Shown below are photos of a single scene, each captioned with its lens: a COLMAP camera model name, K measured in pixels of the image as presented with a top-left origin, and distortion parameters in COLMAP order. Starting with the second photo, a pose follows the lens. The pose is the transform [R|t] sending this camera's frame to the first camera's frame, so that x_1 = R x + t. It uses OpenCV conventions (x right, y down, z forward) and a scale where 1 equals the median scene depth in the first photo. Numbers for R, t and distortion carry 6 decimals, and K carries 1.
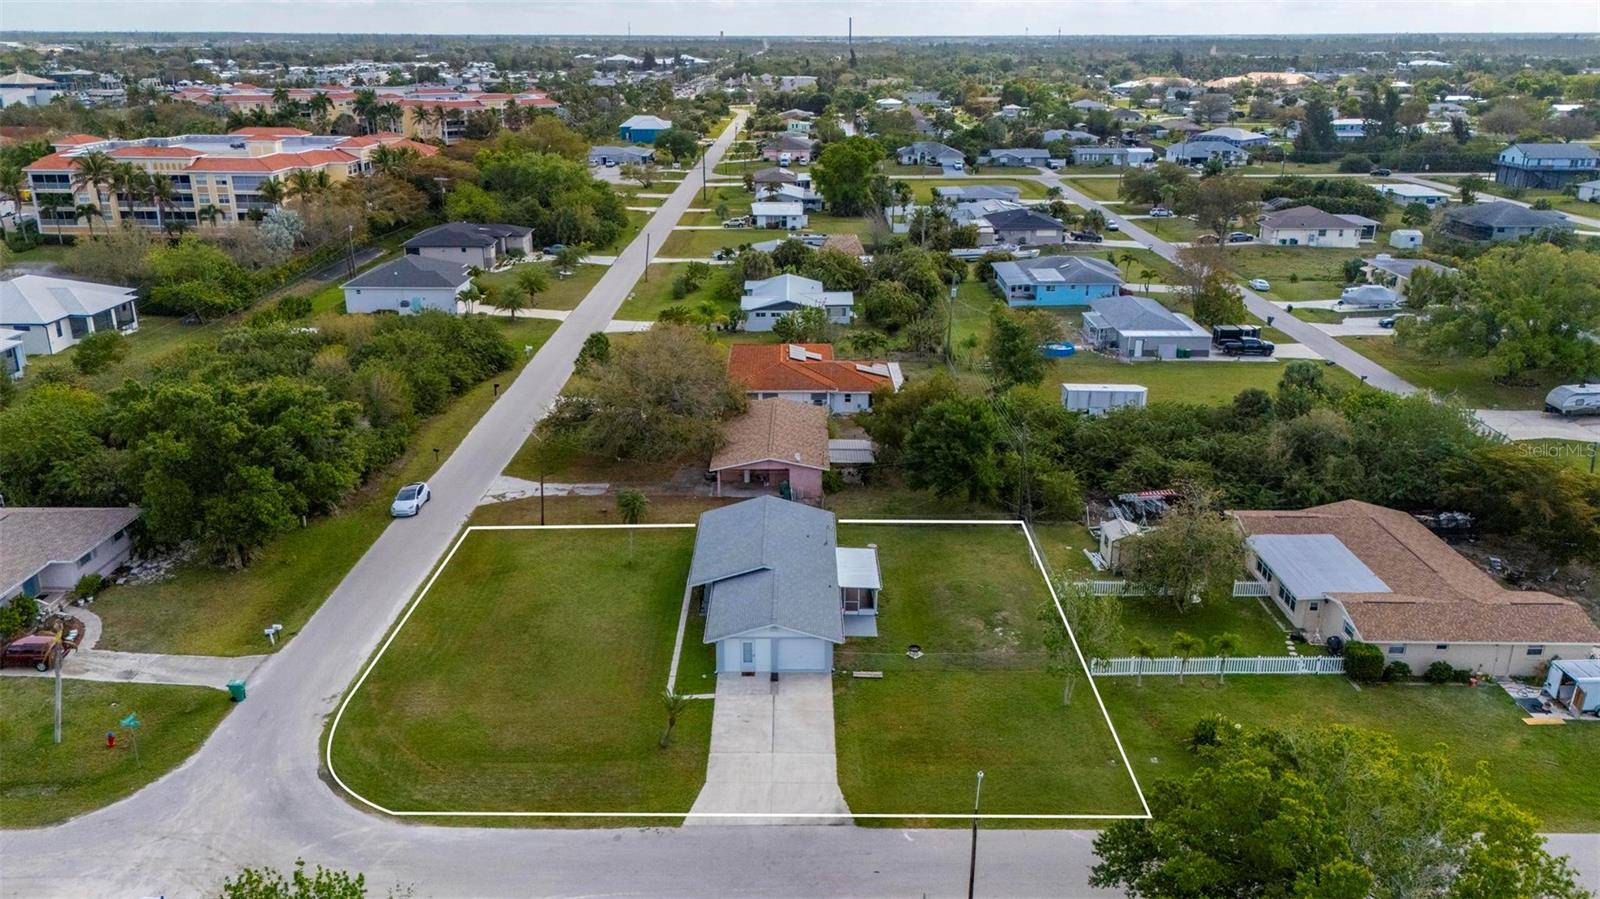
lens RADIAL K [[1194.6, 0, 800.0], [0, 1194.6, 449.5], [0, 0, 1]] dist [0.088041, -0.096183]
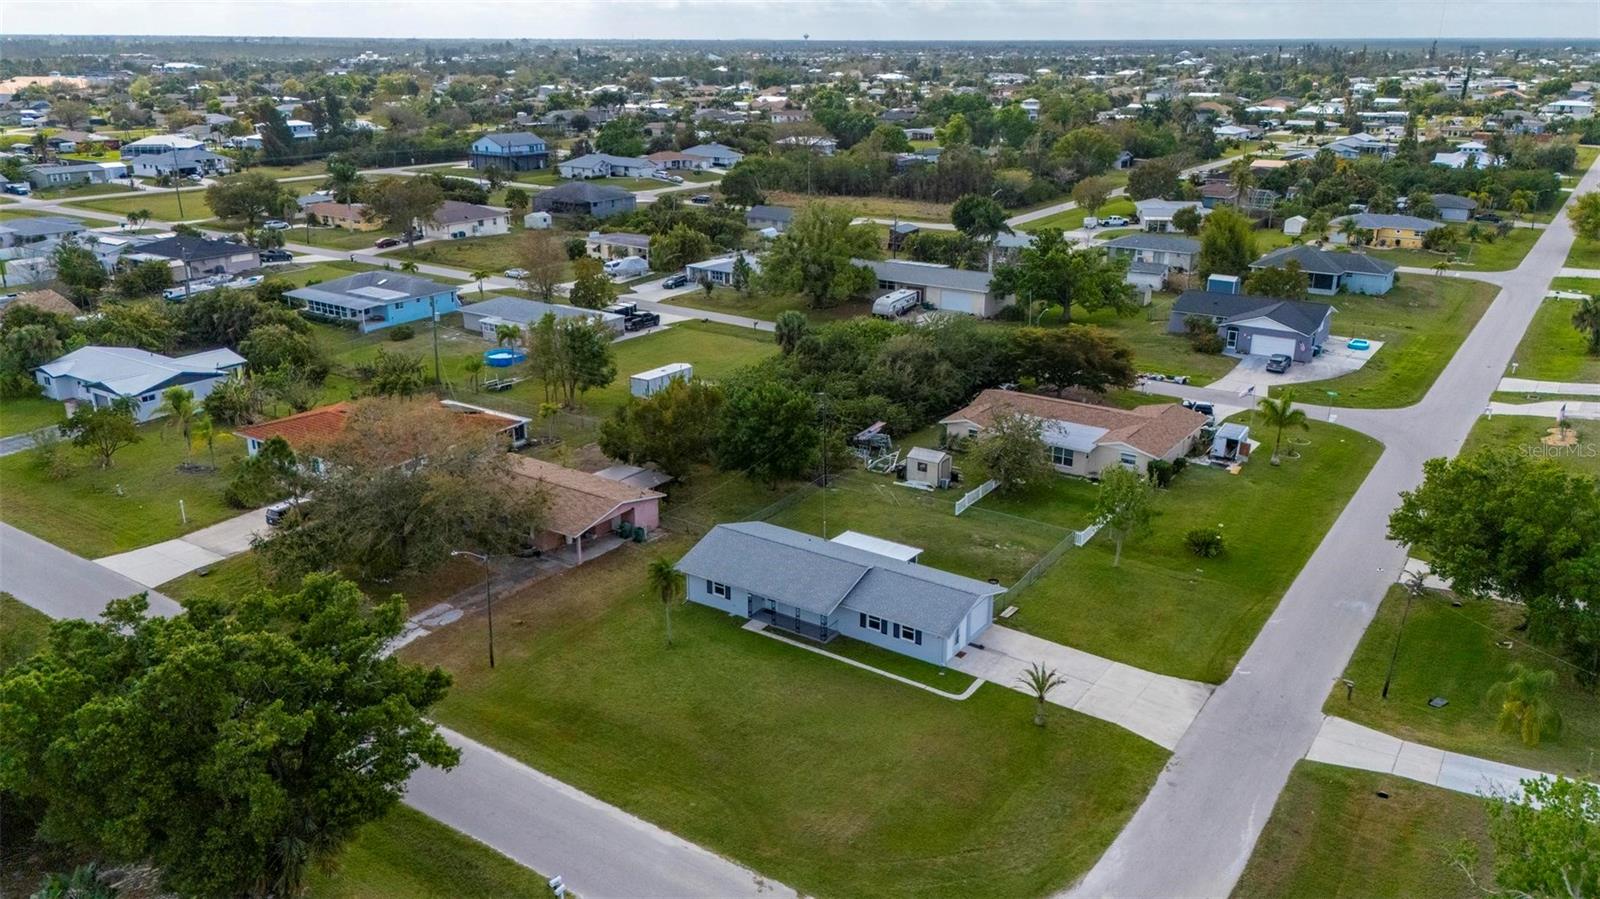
lens RADIAL K [[1194.6, 0, 800.0], [0, 1194.6, 449.5], [0, 0, 1]] dist [0.088041, -0.096183]
pose [[0.562364, -0.268428, 0.782108, -0.448634], [0.269598, 0.953679, 0.133463, -0.079932], [-0.781706, 0.135801, 0.608683, 0.229200]]
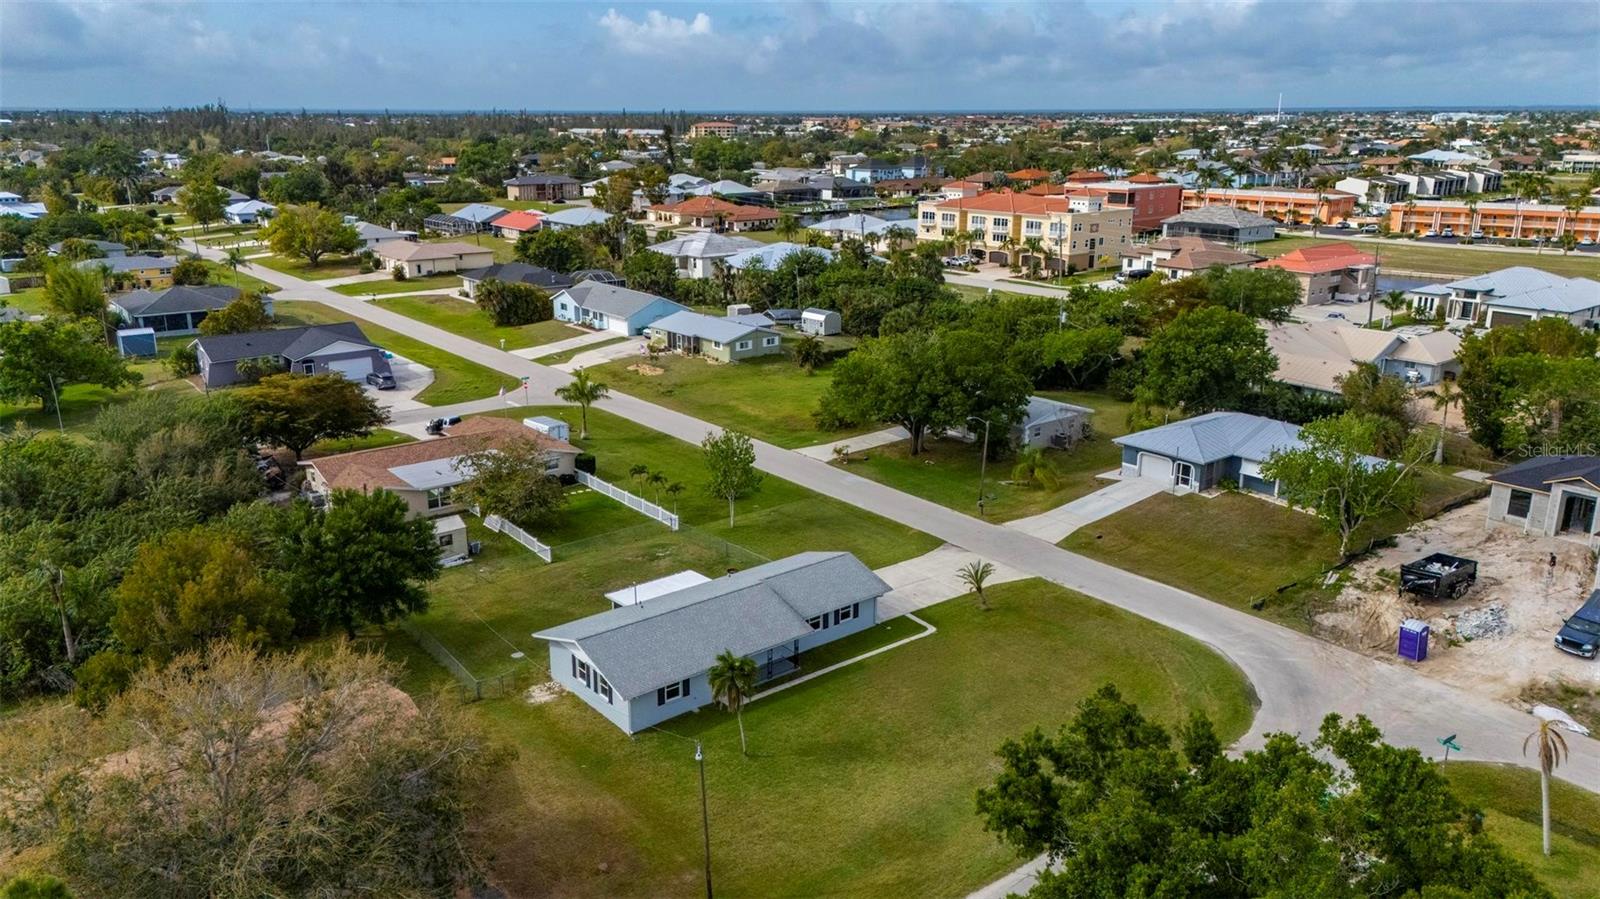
lens RADIAL K [[1173.3, 0, 800.0], [0, 1173.3, 449.5], [0, 0, 1]] dist [0.089518, -0.113899]
pose [[-0.630211, -0.217633, 0.745299, -0.382173], [0.253057, 0.849921, 0.462164, -0.218304], [-0.734027, 0.479864, -0.480556, 0.744540]]
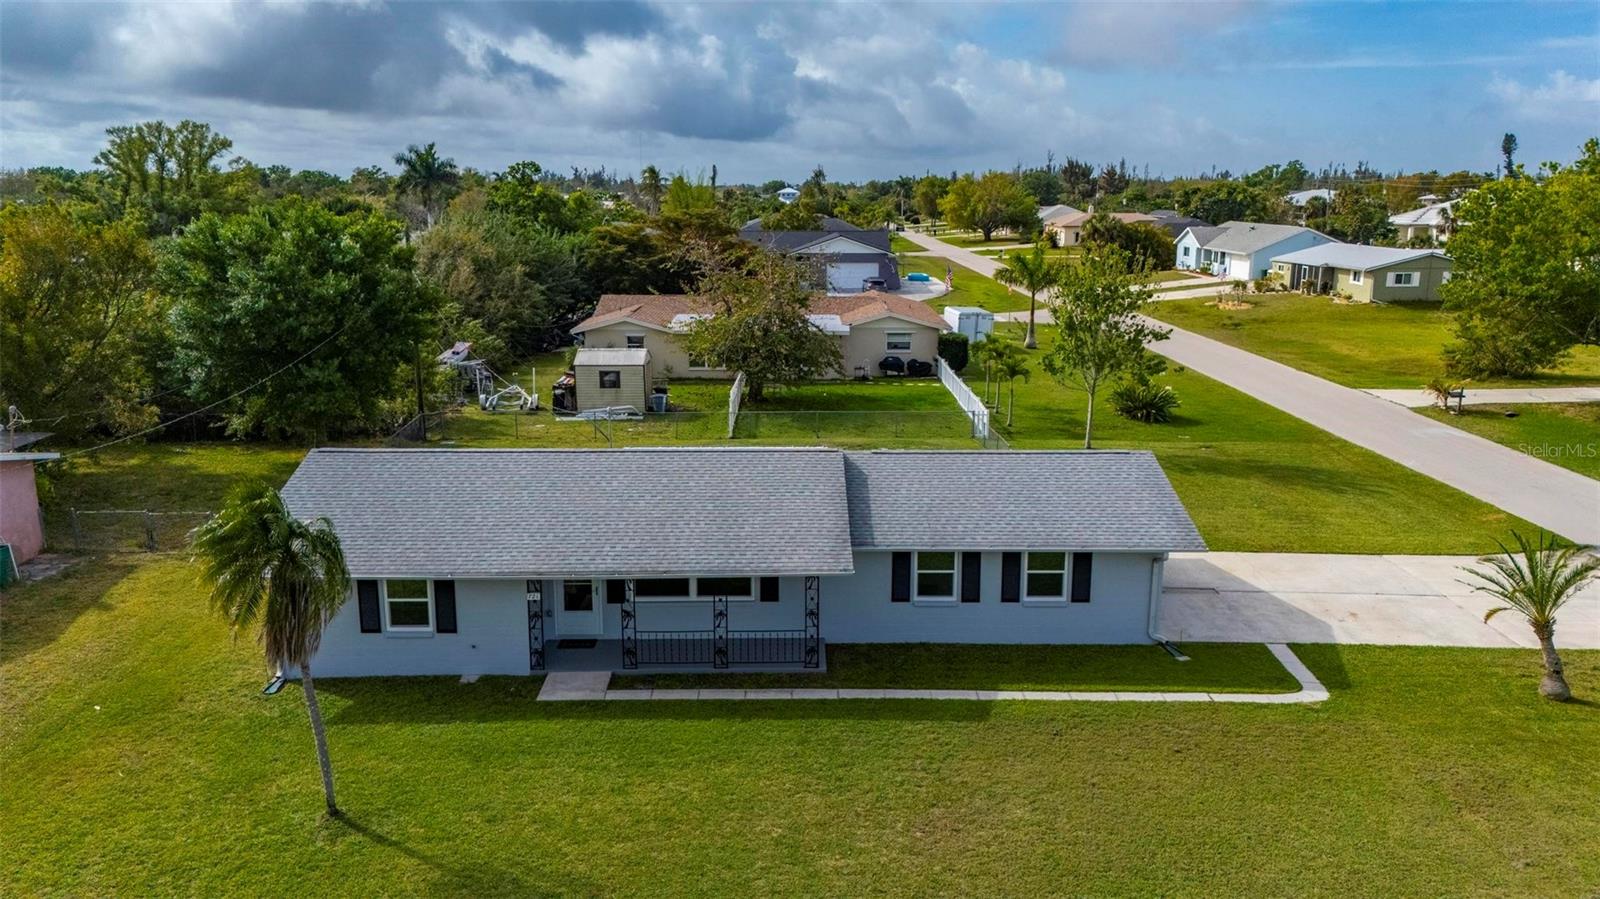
lens RADIAL K [[1173.3, 0, 800.0], [0, 1173.3, 449.5], [0, 0, 1]] dist [0.089518, -0.113899]
pose [[-0.008483, -0.218923, 0.975705, -0.209637], [0.326471, 0.921667, 0.209636, 0.009263], [-0.945169, 0.320318, 0.063653, 0.539742]]
